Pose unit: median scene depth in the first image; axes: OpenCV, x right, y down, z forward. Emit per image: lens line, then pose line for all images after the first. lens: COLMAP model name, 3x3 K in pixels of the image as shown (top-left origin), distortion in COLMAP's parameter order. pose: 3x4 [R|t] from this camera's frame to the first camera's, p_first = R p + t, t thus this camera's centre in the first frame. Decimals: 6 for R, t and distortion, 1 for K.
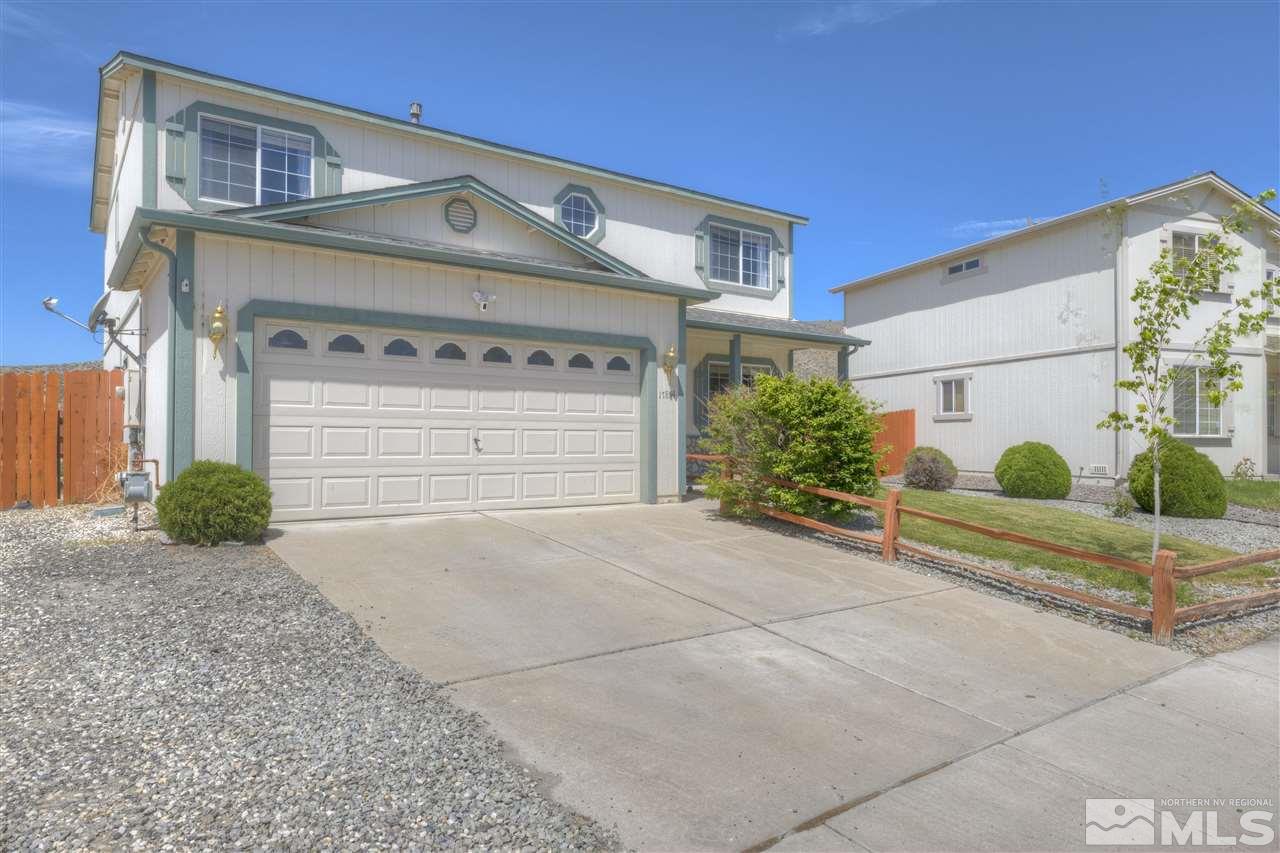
lens RADIAL K [[817.7, 0, 640.0], [0, 817.7, 426.5], [0, 0, 1]] dist [0.000342, -0.000604]
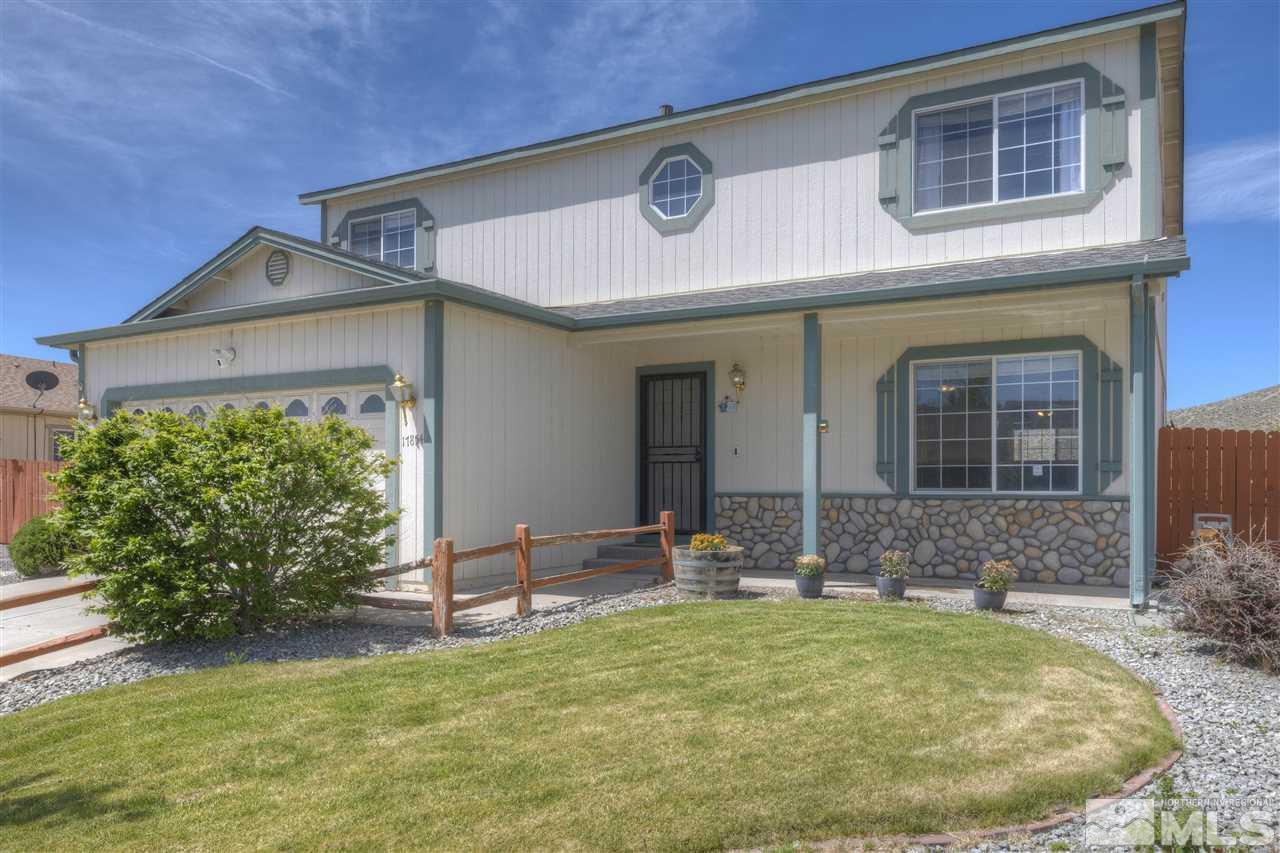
lens RADIAL K [[857.6, 0, 718.2], [0, 857.6, 479.7], [0, 0, 1]] dist [-0.004350, -0.002693]
pose [[0.446457, -0.003130, -0.894800, 0.799539], [0.015740, 0.999867, 0.004355, -0.005112], [0.894667, -0.016028, 0.446447, 0.902083]]
